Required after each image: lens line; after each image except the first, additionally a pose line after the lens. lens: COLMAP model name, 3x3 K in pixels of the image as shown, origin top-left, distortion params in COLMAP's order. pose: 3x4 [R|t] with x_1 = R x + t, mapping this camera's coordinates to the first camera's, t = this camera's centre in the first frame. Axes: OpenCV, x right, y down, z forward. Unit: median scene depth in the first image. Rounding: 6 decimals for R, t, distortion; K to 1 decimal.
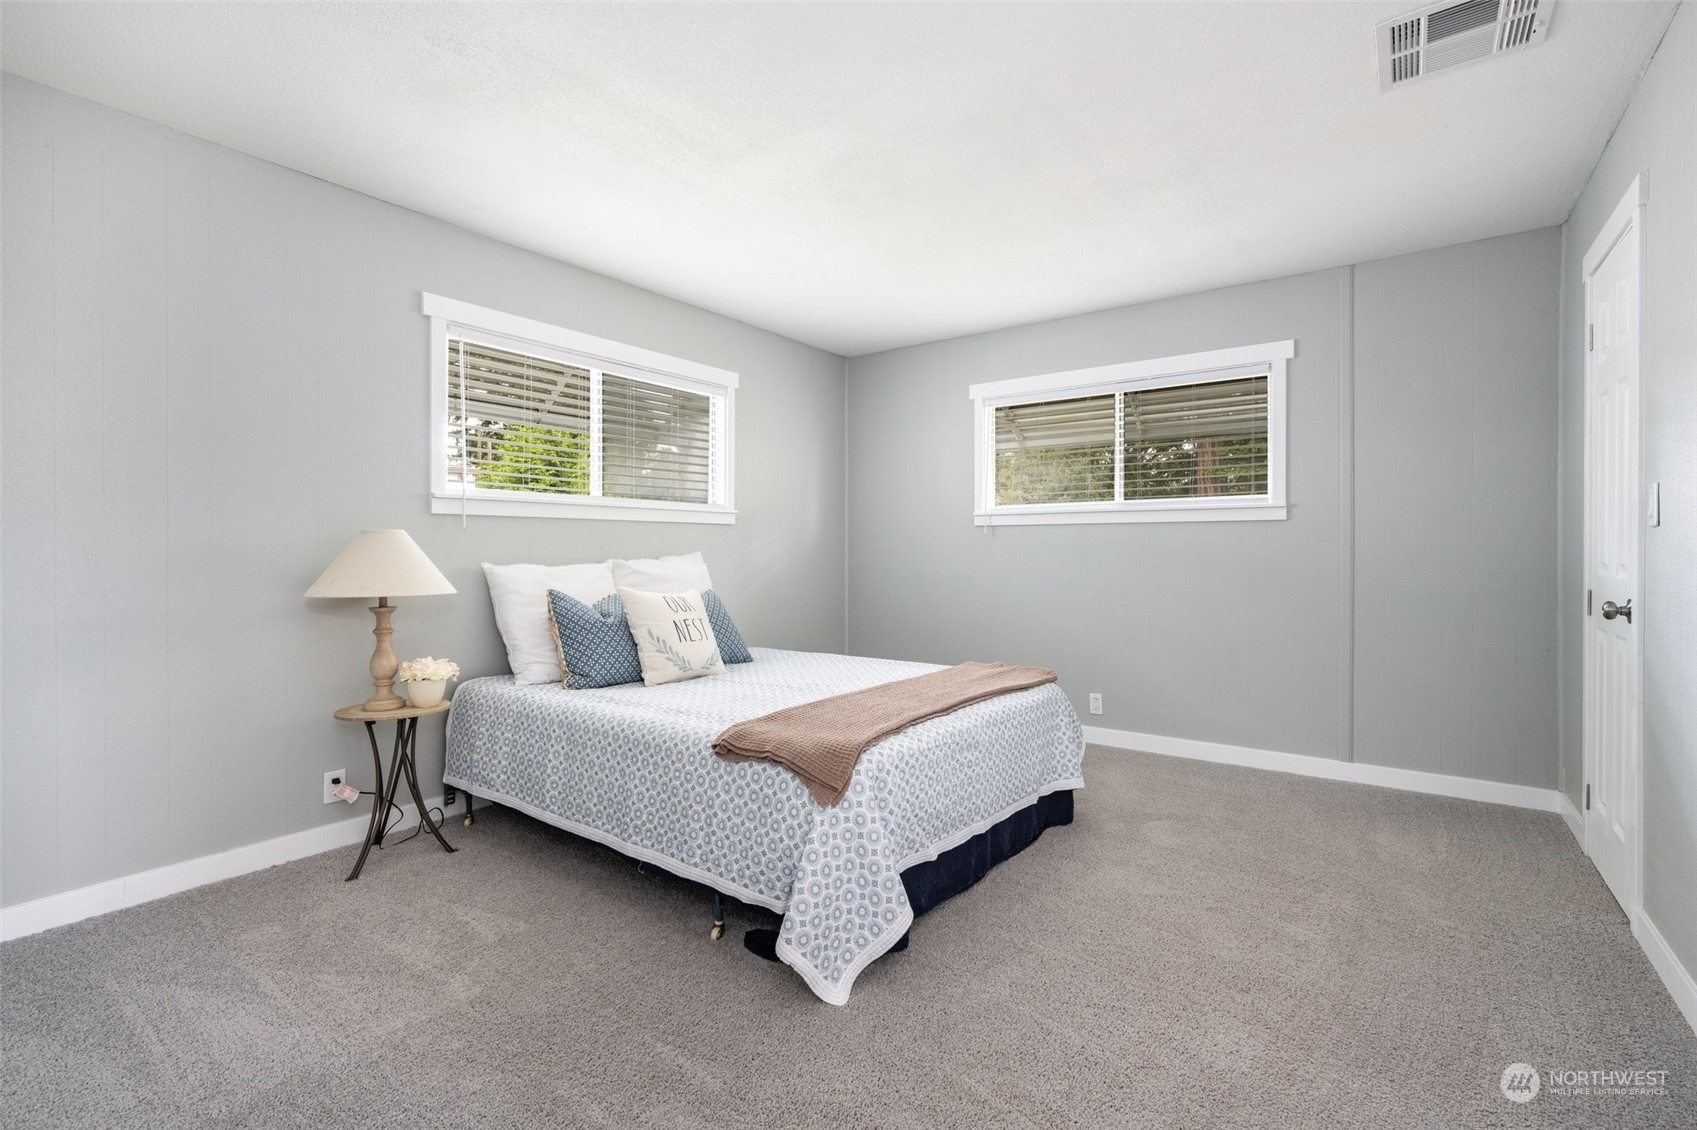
lens RADIAL K [[728.3, 0, 843.8], [0, 728.3, 559.5], [0, 0, 1]] dist [-0.005446, 0.000290]
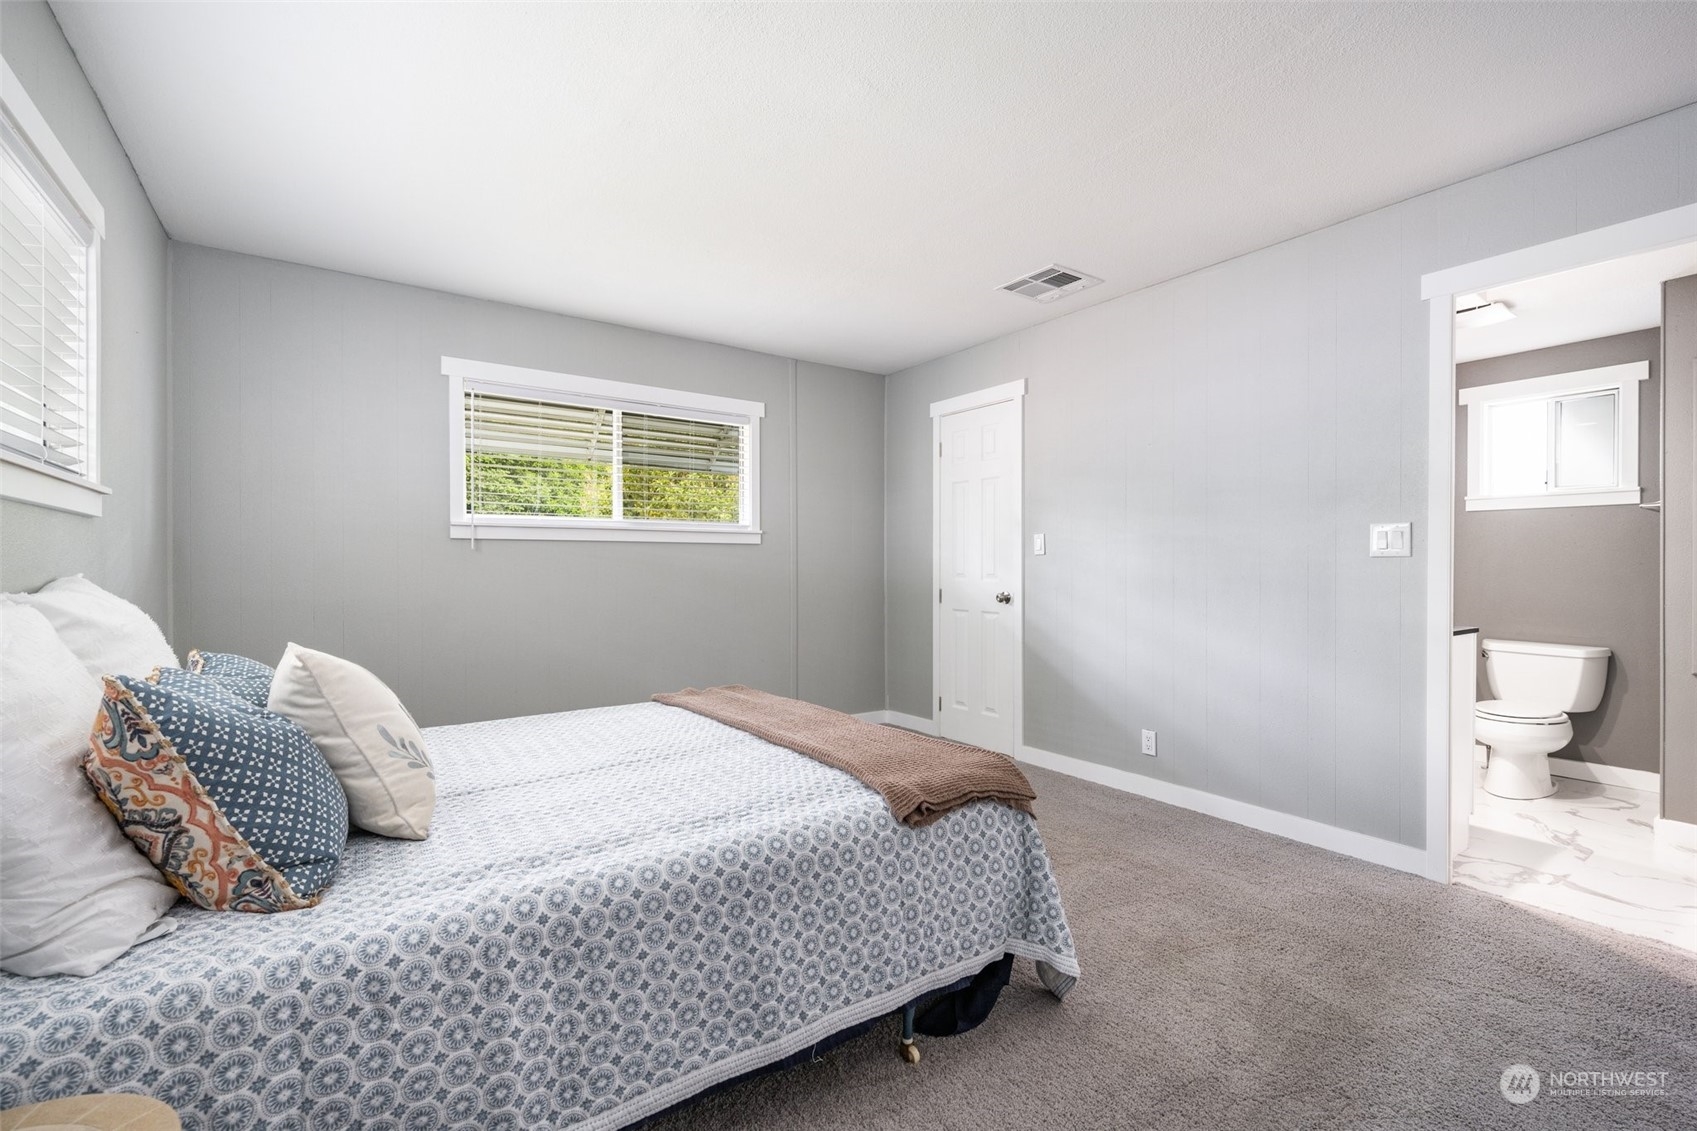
lens RADIAL K [[728.3, 0, 845.6], [0, 728.3, 559.6], [0, 0, 1]] dist [-0.005446, 0.000290]
pose [[0.318313, 0.011836, 0.947912, -0.606490], [0.014543, 0.999743, -0.017367, -0.005531], [-0.947874, 0.019313, 0.318059, 0.515666]]
